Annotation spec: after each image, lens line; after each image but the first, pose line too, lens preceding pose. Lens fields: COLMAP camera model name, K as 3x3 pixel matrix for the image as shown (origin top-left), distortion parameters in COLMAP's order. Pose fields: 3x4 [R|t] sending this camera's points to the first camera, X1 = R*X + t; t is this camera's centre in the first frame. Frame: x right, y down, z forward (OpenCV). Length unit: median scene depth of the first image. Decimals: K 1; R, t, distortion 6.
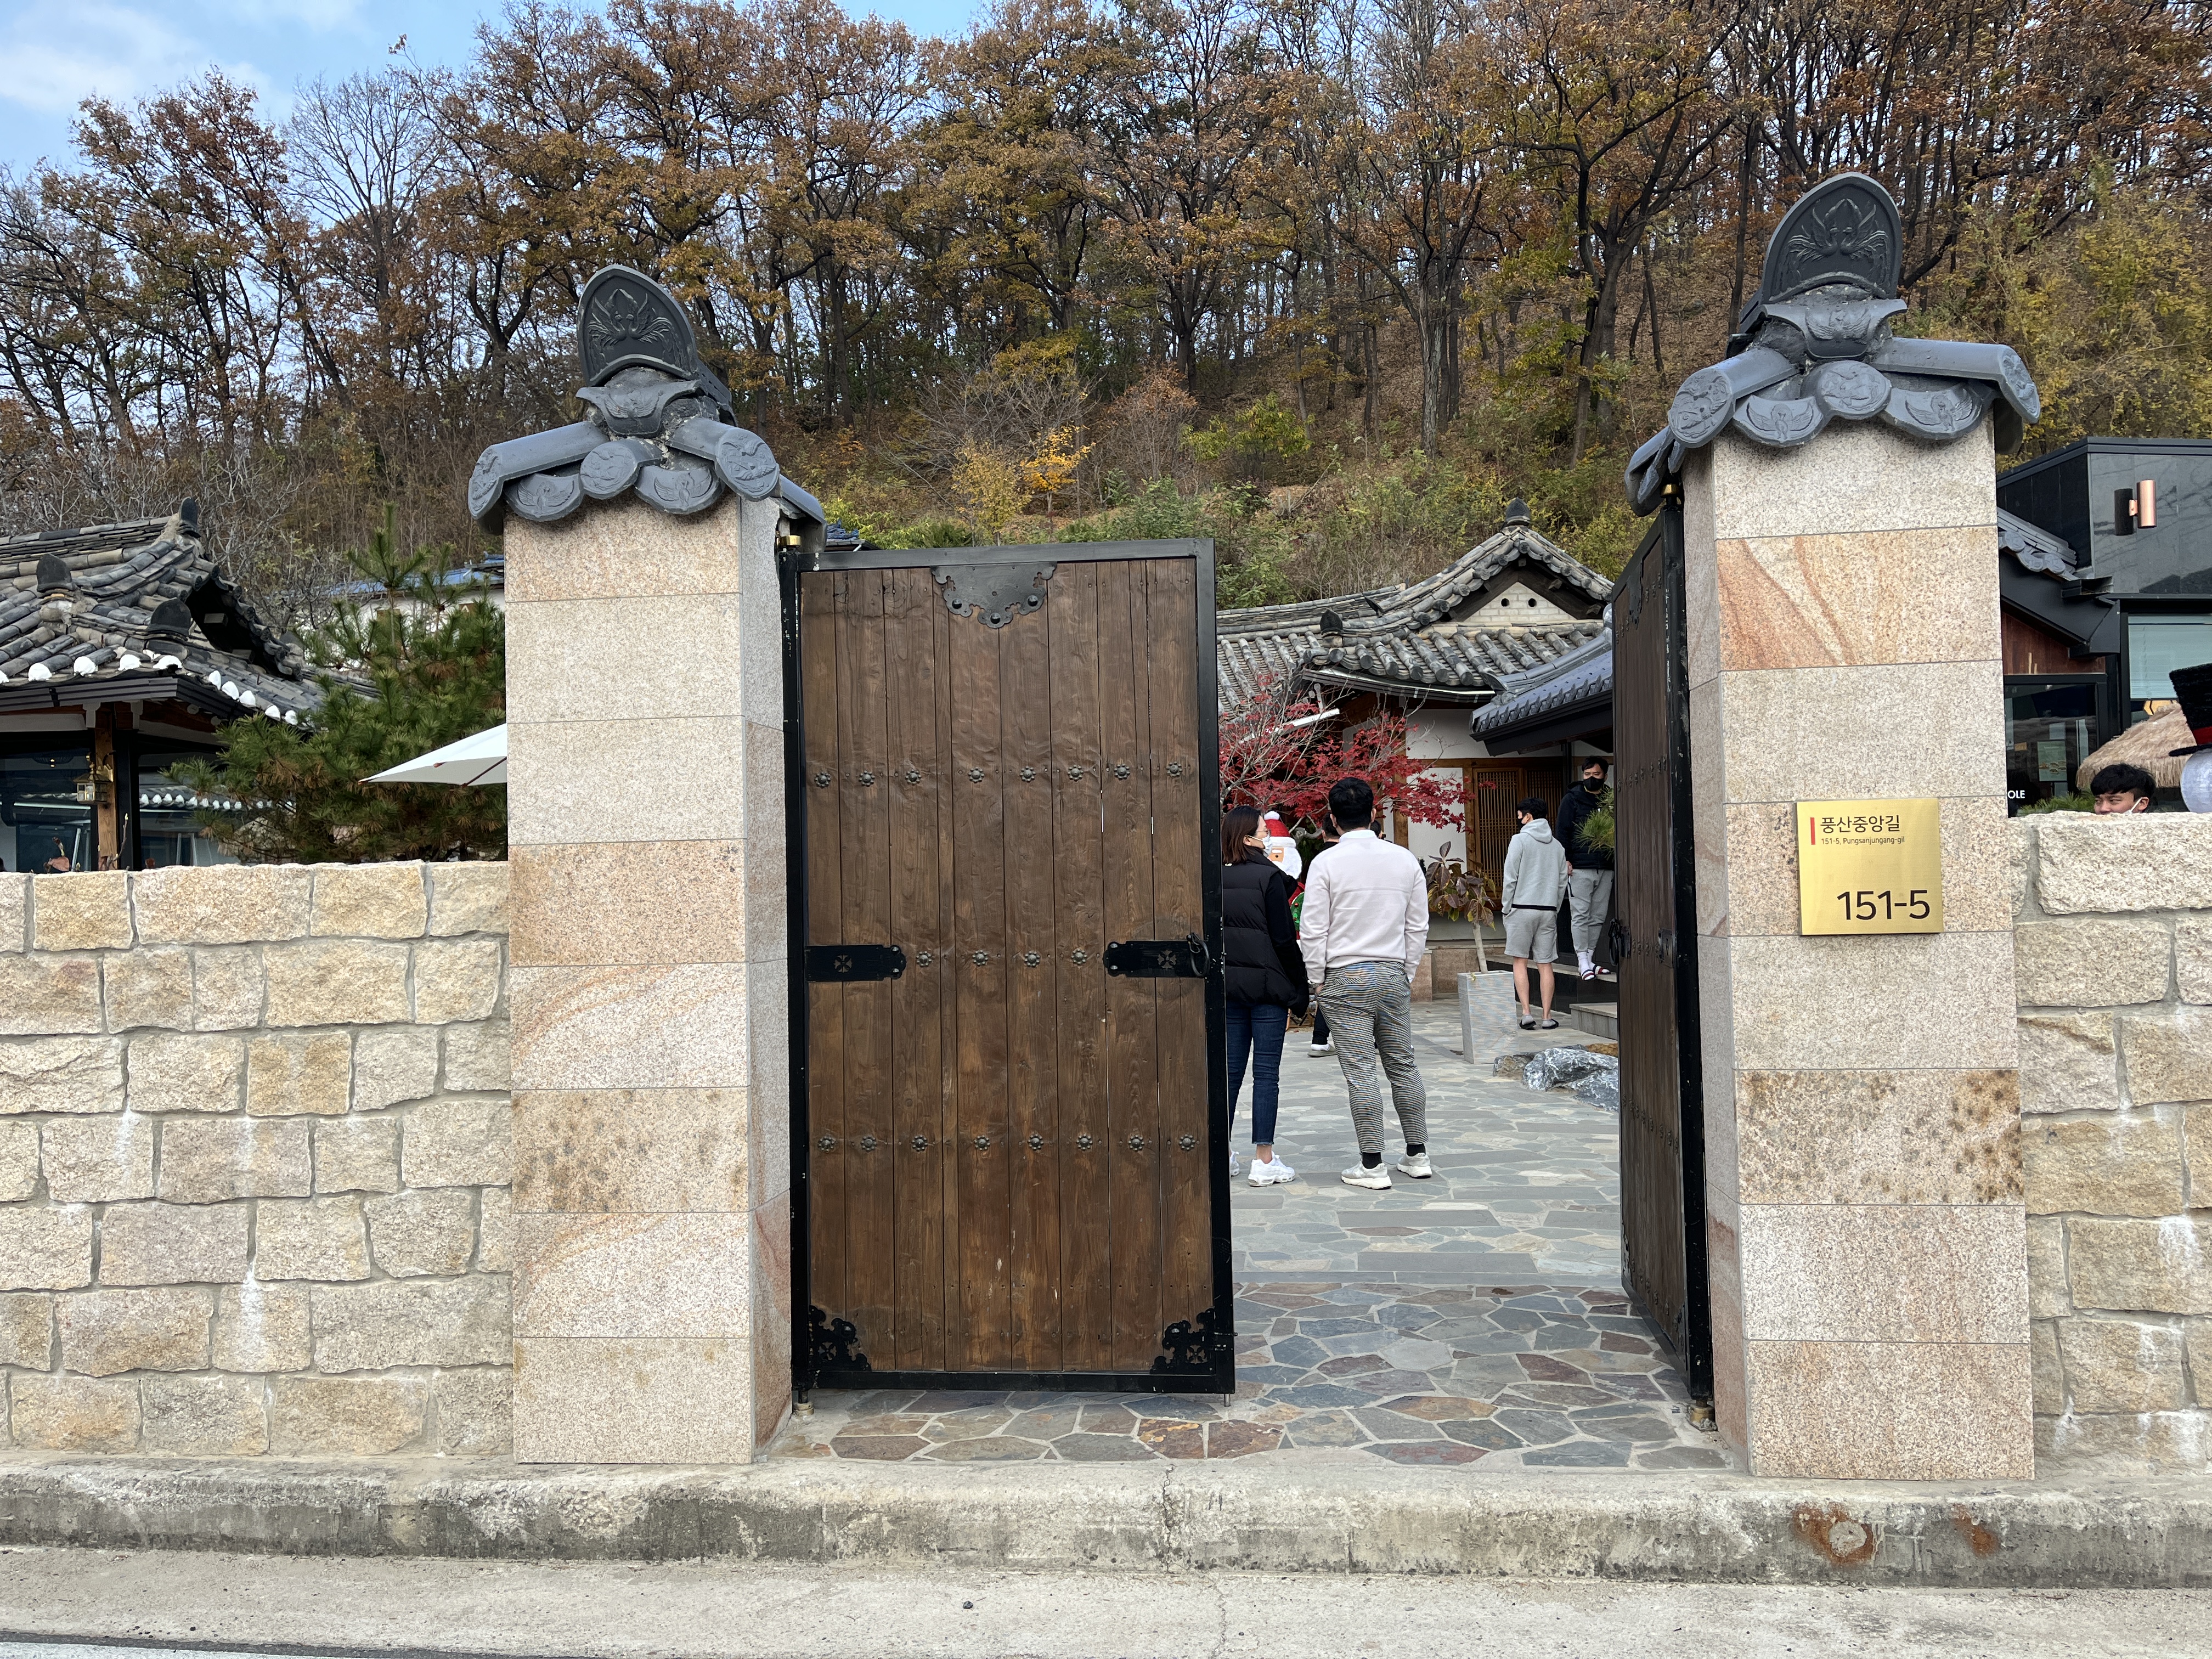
lens RADIAL K [[1704.2, 0, 1112.7], [0, 1704.2, 827.5], [0, 0, 1]] dist [0.053633, -0.056536]
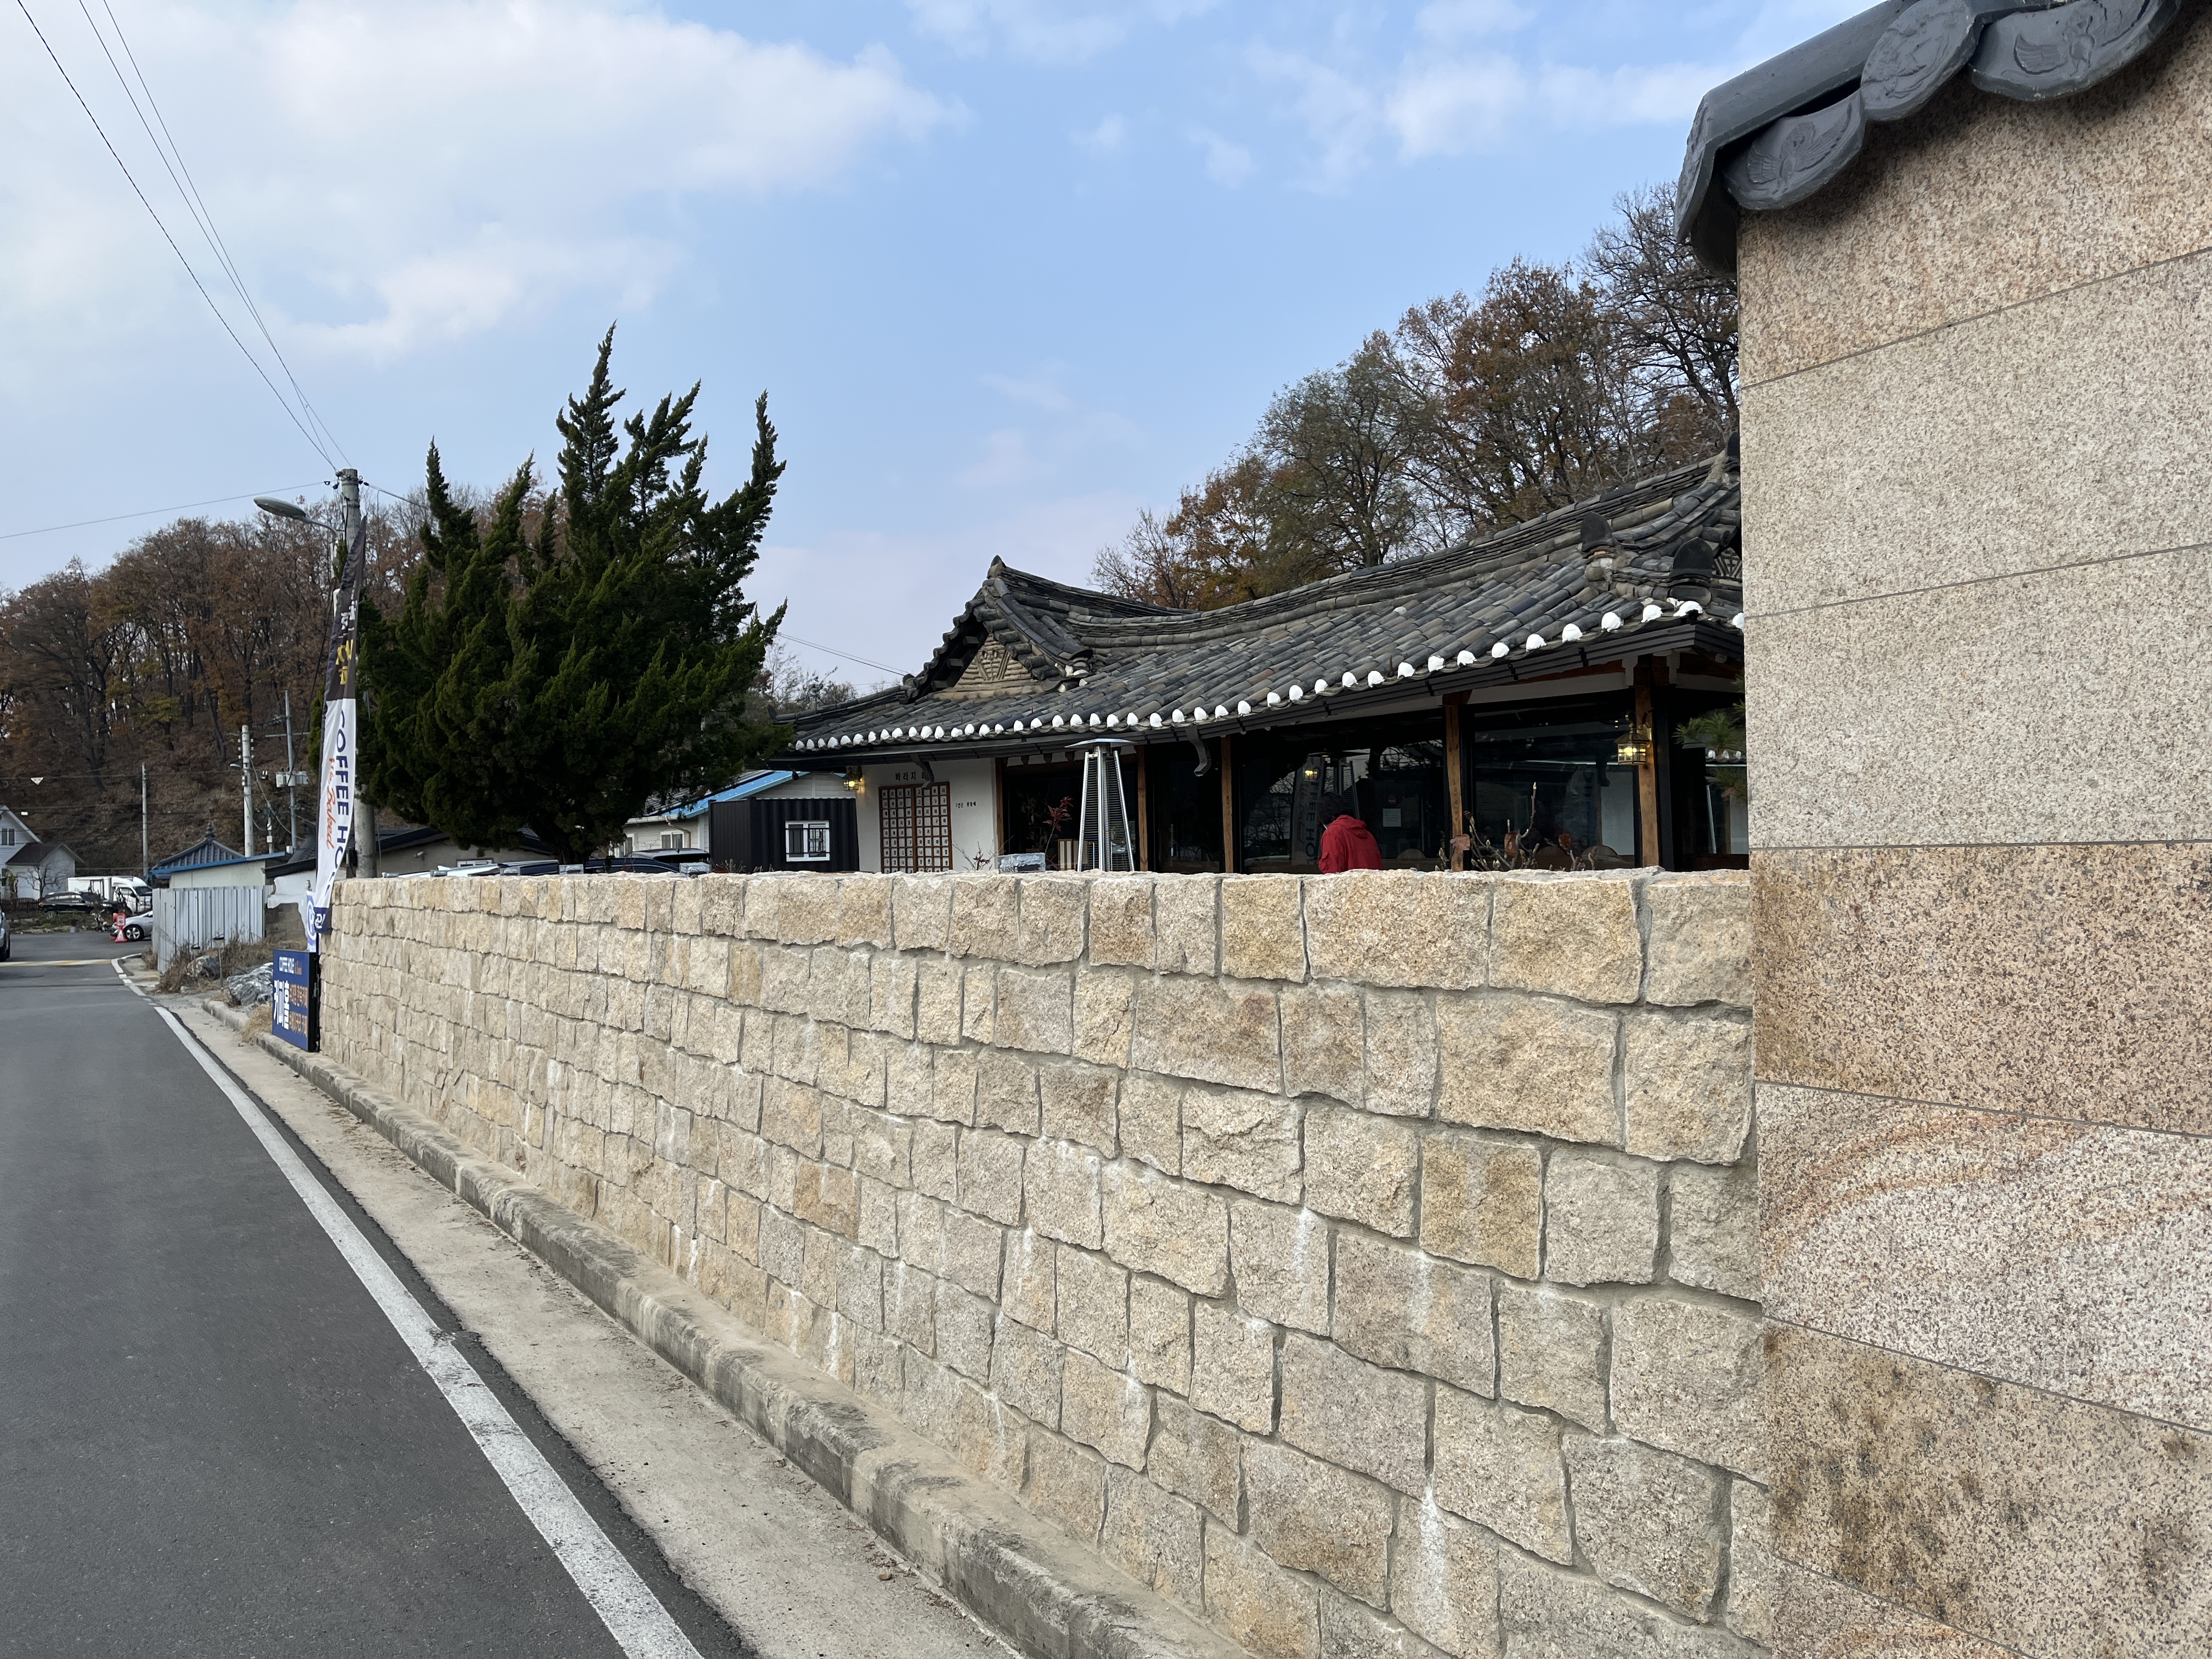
lens RADIAL K [[1704.2, 0, 1099.5], [0, 1704.2, 820.9], [0, 0, 1]] dist [0.053633, -0.056536]
pose [[0.616517, -0.004947, -0.787326, -0.058393], [0.026310, 0.999551, 0.014322, -0.010751], [0.786902, -0.029544, 0.616371, 0.501796]]
